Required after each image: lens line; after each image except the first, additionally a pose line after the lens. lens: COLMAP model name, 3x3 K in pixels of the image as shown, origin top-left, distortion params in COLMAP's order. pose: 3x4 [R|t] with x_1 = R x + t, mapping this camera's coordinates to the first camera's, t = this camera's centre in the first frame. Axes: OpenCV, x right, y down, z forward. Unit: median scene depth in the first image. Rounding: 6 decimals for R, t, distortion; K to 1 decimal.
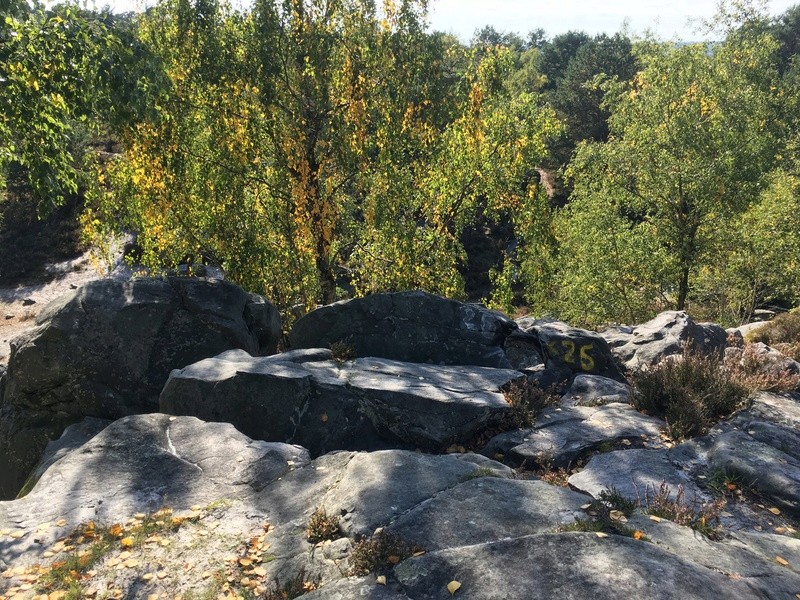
lens RADIAL K [[673.4, 0, 399.6], [0, 673.4, 299.9], [0, 0, 1]] dist [0.031032, -0.014760]
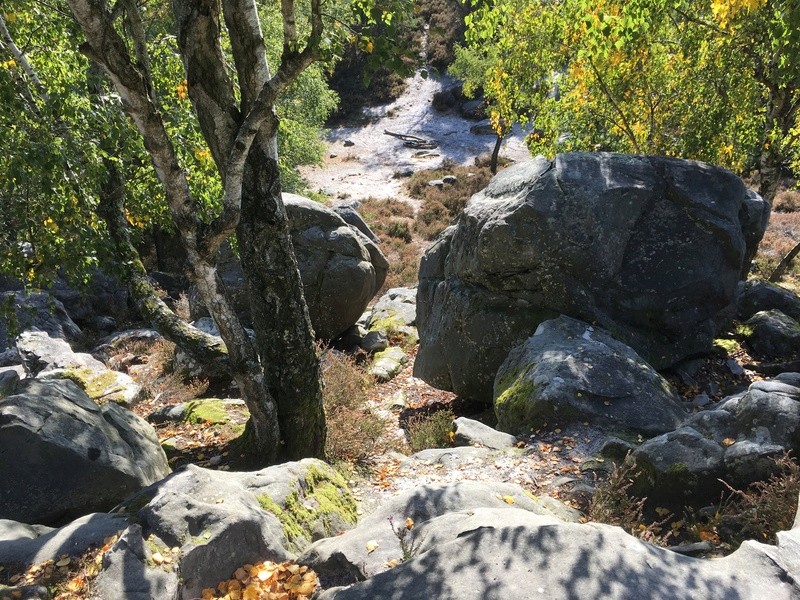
lens RADIAL K [[673.4, 0, 400.8], [0, 673.4, 299.4], [0, 0, 1]] dist [0.031032, -0.014760]
pose [[0.920136, 0.175579, -0.350031, -0.311731], [-0.100403, 0.969748, 0.222503, -0.018349], [0.378509, -0.169589, 0.909929, 0.114027]]
